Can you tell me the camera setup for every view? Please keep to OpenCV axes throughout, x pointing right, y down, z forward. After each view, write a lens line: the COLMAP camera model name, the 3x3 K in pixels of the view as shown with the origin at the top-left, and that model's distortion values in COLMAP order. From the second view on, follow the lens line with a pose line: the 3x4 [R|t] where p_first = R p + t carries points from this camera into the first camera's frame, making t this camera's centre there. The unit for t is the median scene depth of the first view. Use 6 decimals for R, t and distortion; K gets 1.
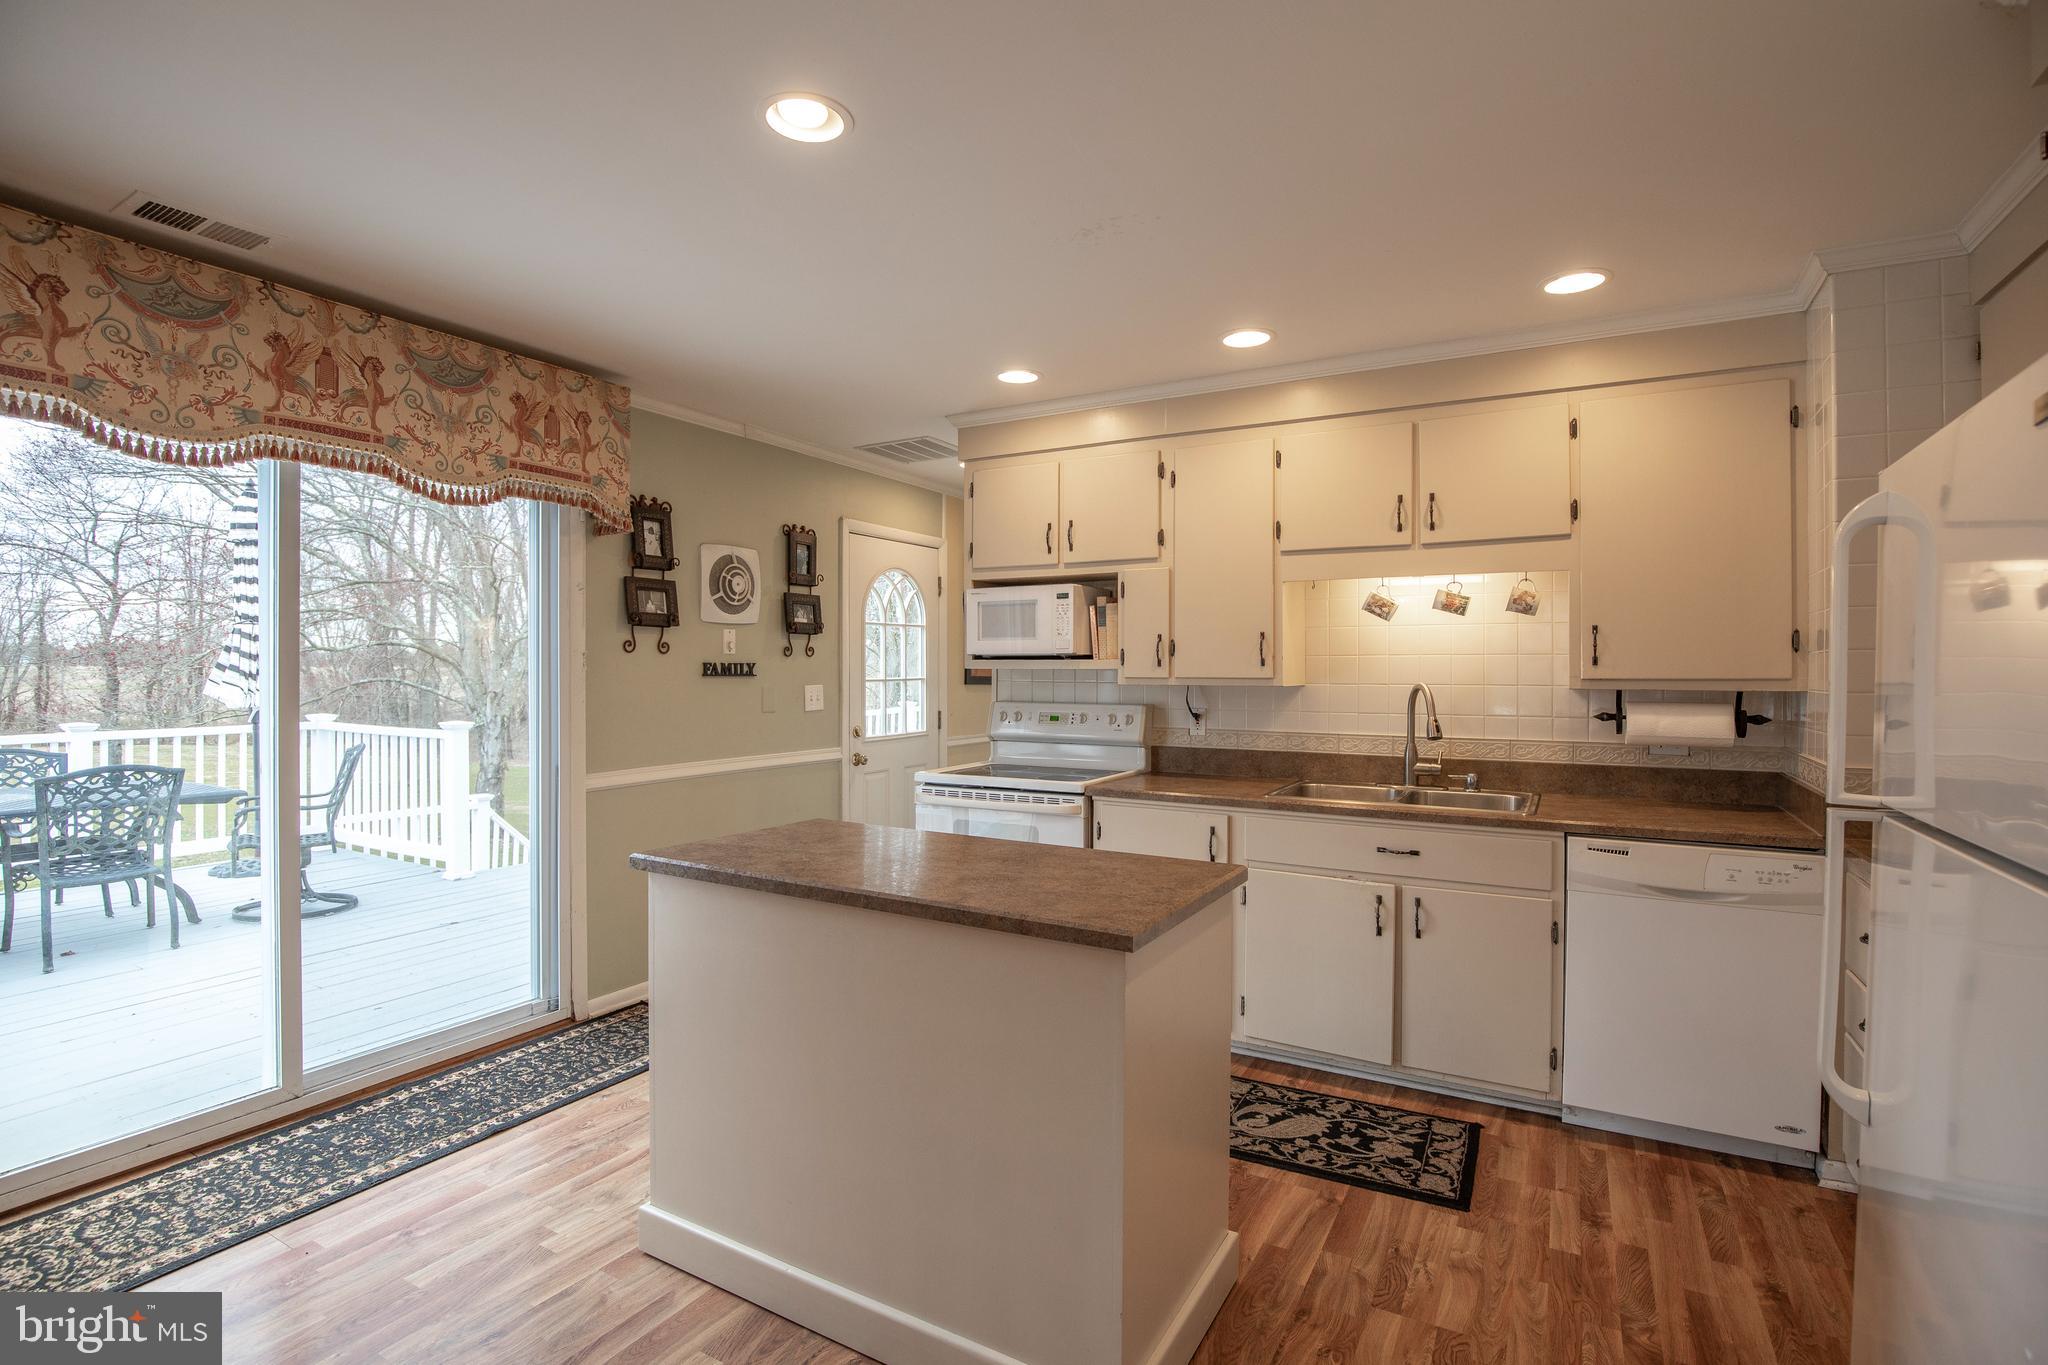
lens RADIAL K [[960.0, 0, 1015.1], [0, 960.0, 670.5], [0, 0, 1]] dist [-0.037299, 0.007587]
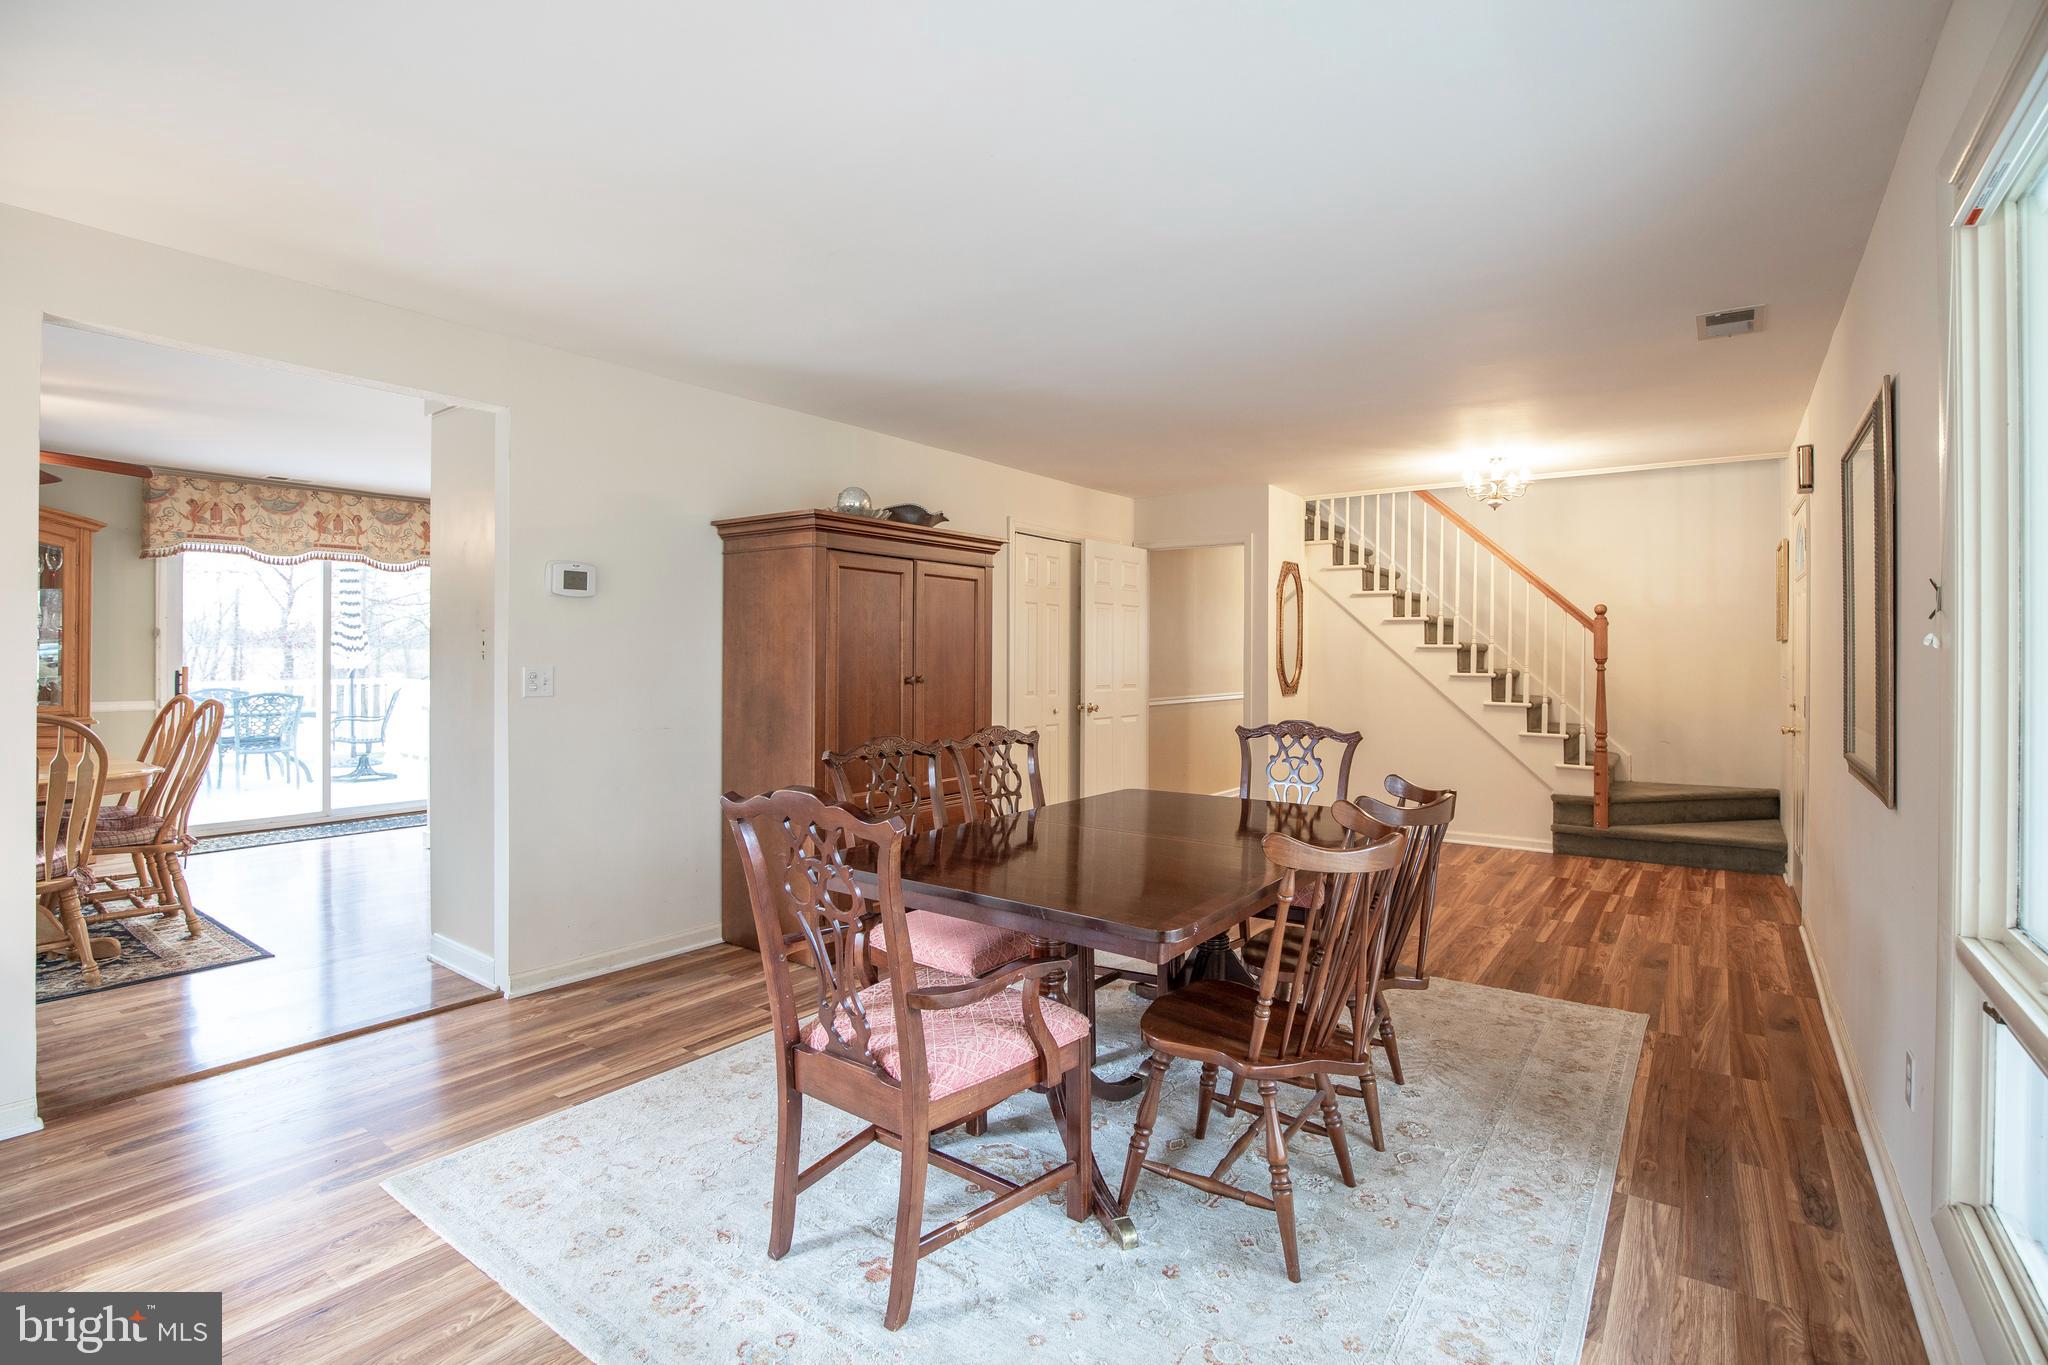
lens RADIAL K [[955.3, 0, 1017.6], [0, 955.3, 657.0], [0, 0, 1]] dist [-0.073127, 0.025814]
pose [[0.994615, 0.005785, -0.103477, 1.057141], [-0.005828, 0.999983, -0.000121, 0.023092], [0.103474, 0.000724, 0.994632, -1.007352]]
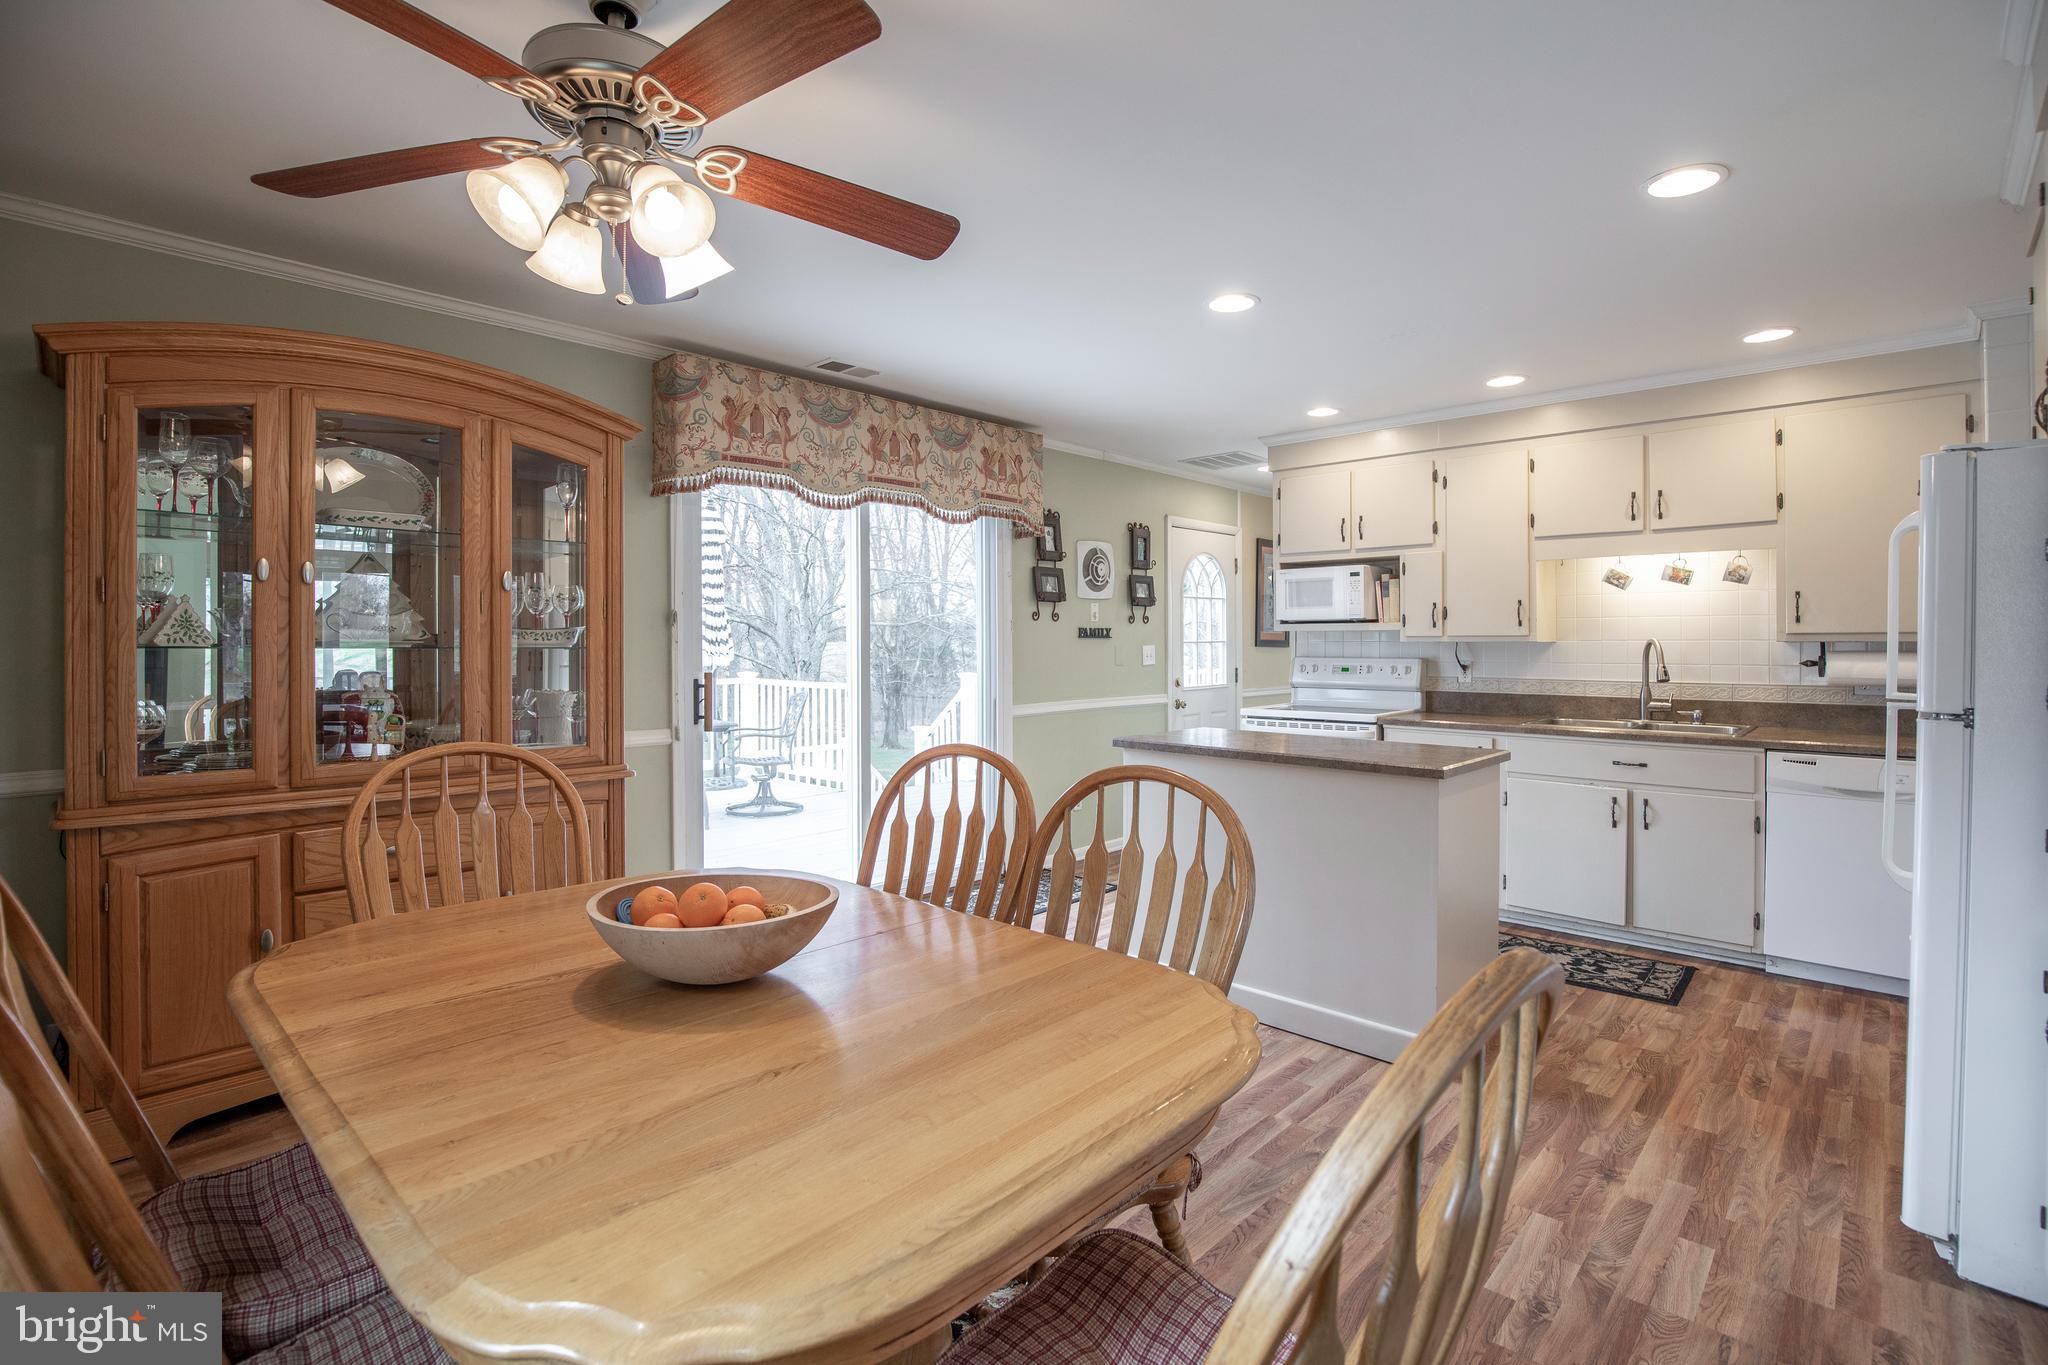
lens RADIAL K [[945.4, 0, 1039.3], [0, 945.4, 644.9], [0, 0, 1]] dist [-0.040458, 0.006747]
pose [[0.975803, -0.003789, -0.218618, -0.109267], [0.004258, 0.999990, 0.001673, 0.017424], [0.218609, -0.002563, 0.975809, -0.415423]]
